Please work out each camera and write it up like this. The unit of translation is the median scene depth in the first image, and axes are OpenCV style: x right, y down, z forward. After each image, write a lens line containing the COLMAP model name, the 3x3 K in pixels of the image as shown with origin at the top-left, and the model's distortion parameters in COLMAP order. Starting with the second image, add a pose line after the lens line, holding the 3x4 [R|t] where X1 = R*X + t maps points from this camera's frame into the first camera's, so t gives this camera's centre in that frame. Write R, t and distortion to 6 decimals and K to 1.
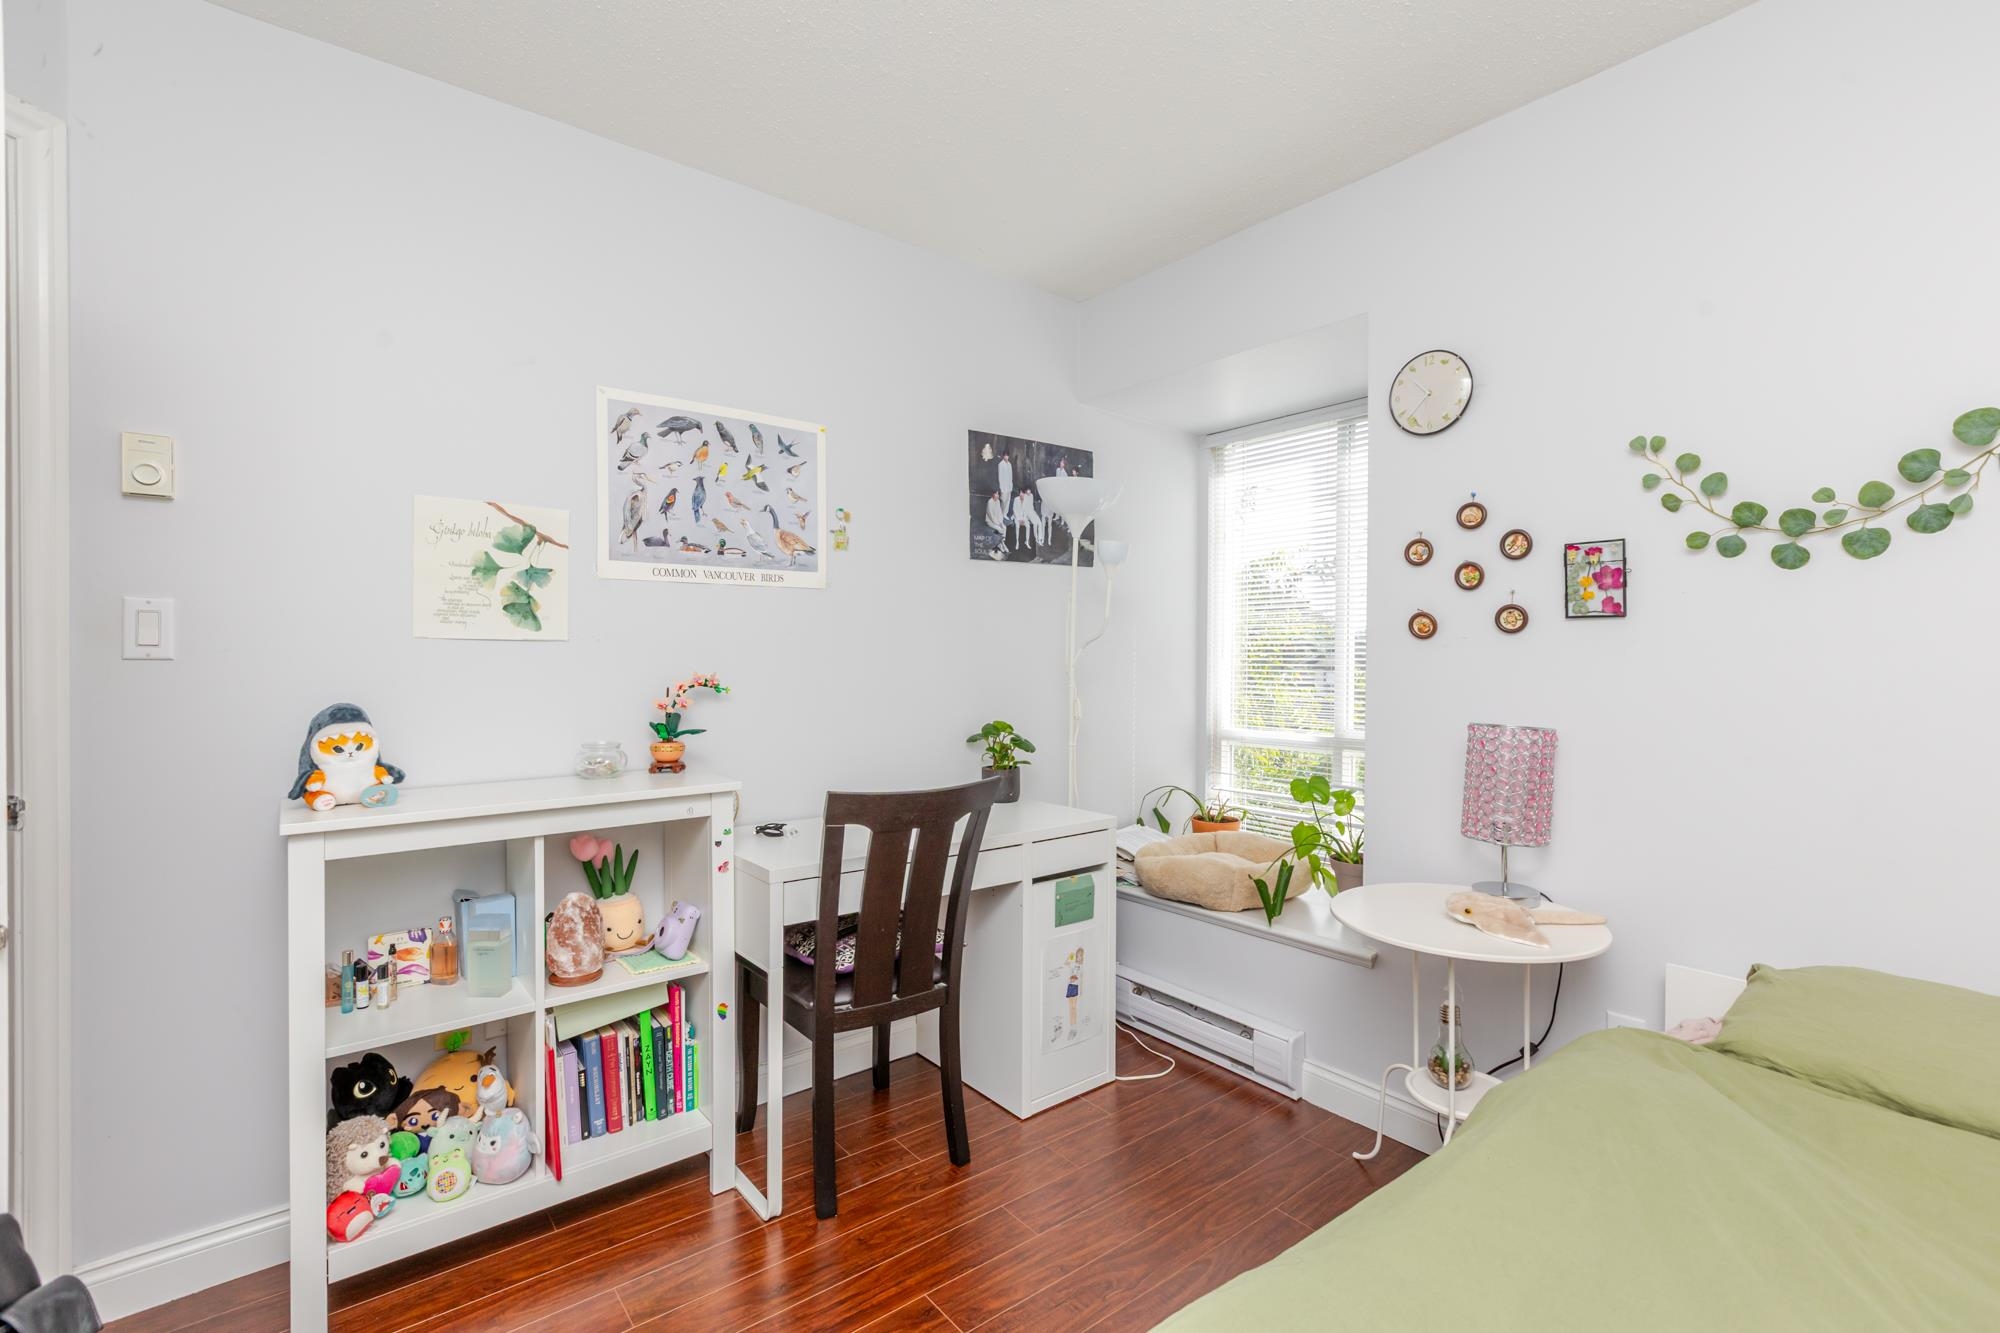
lens RADIAL K [[903.3, 0, 992.4], [0, 903.3, 679.0], [0, 0, 1]] dist [0.000883, -0.000910]
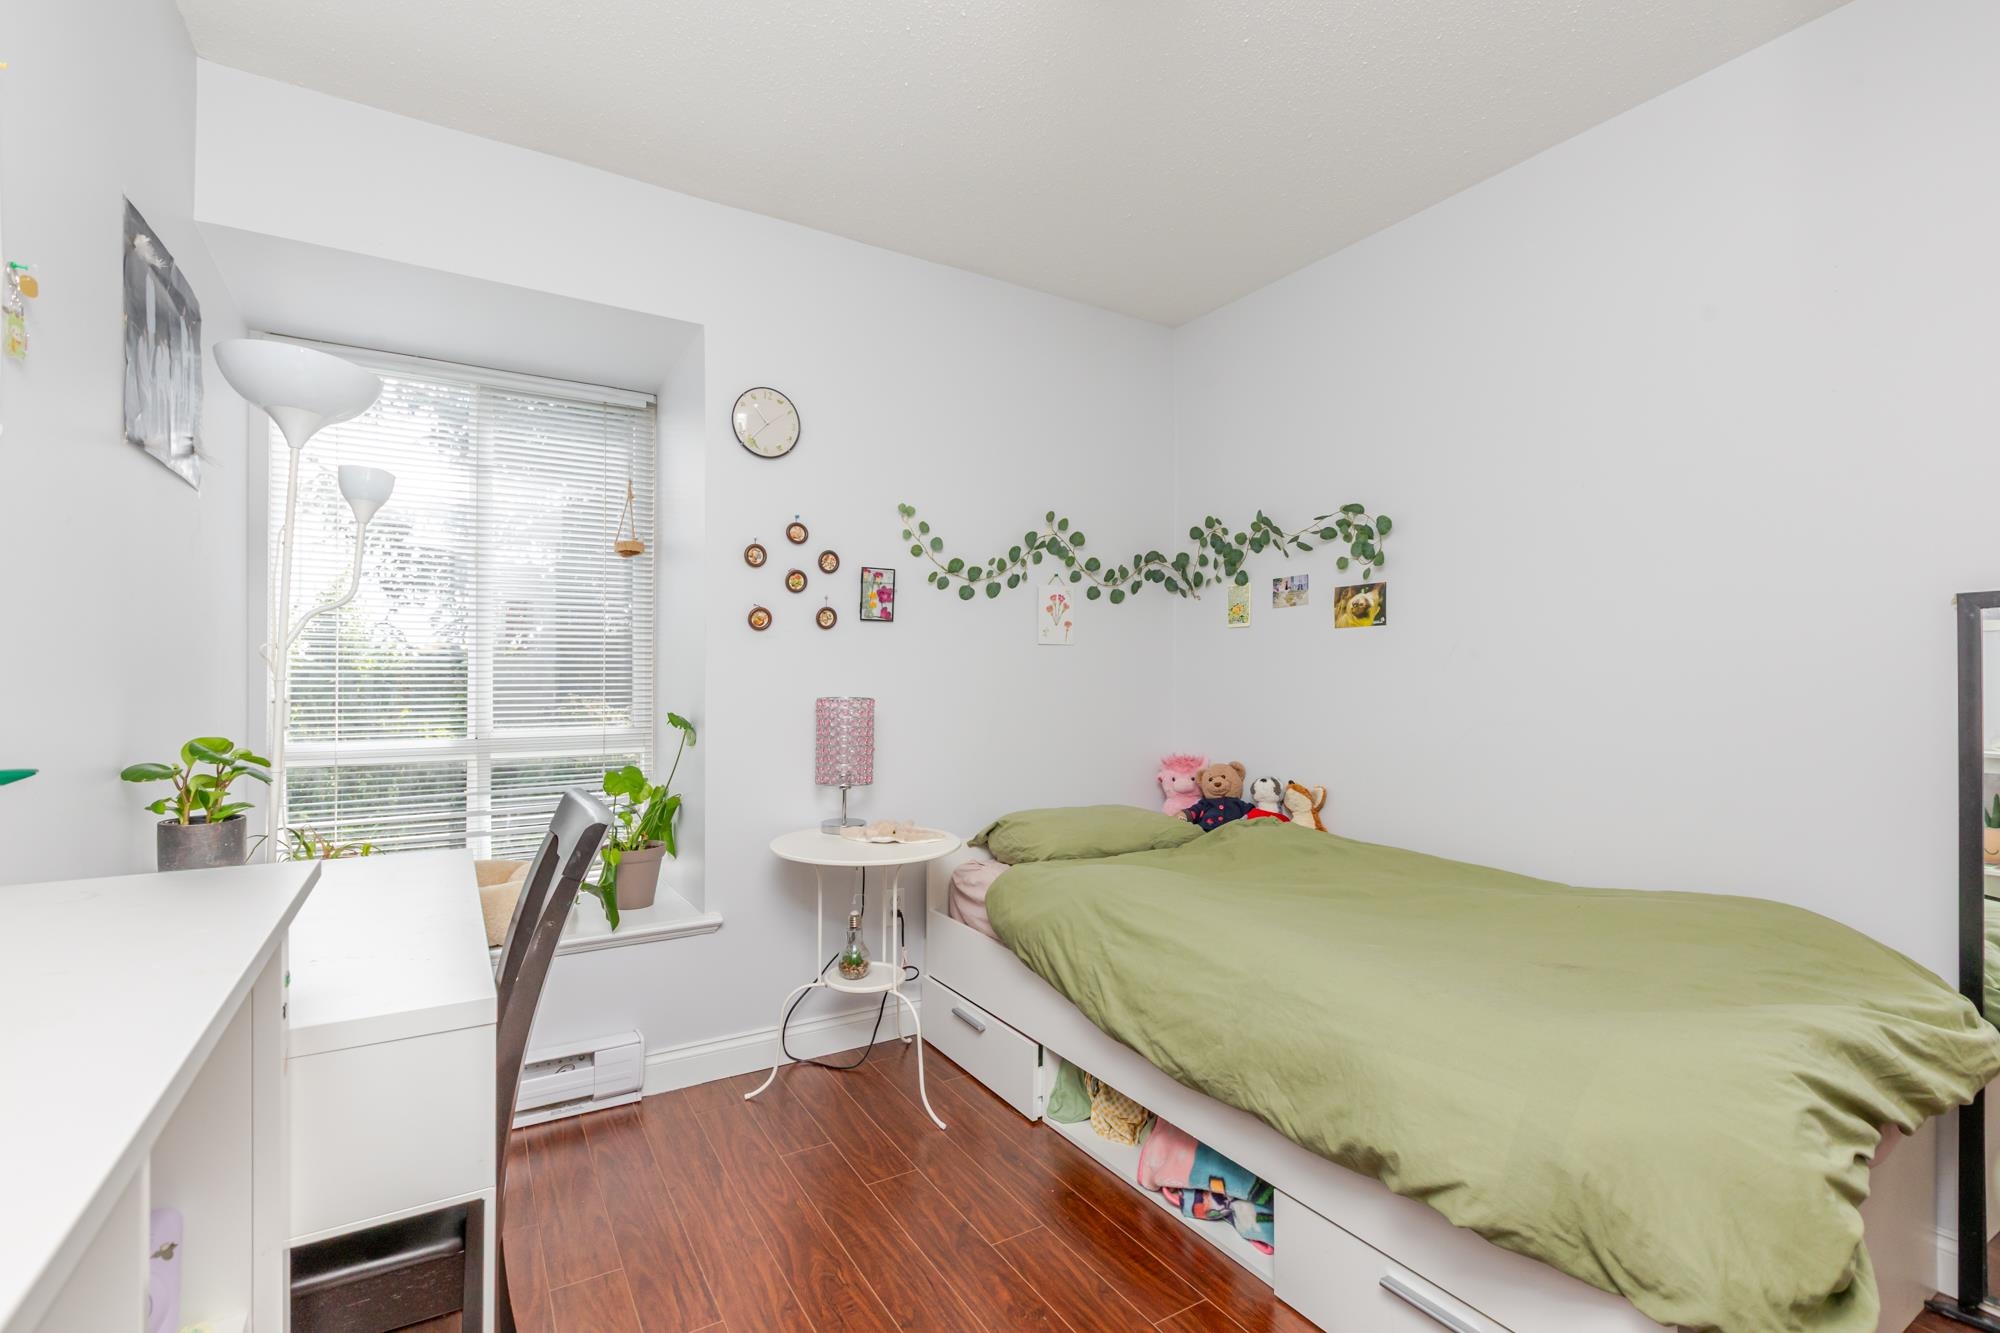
lens RADIAL K [[903.3, 0, 992.4], [0, 903.3, 679.0], [0, 0, 1]] dist [0.000883, -0.000910]
pose [[0.134631, 0.004933, 0.990883, -0.734979], [0.024078, 0.999676, -0.008249, 0.041018], [-0.990603, 0.024969, 0.134469, 0.625780]]
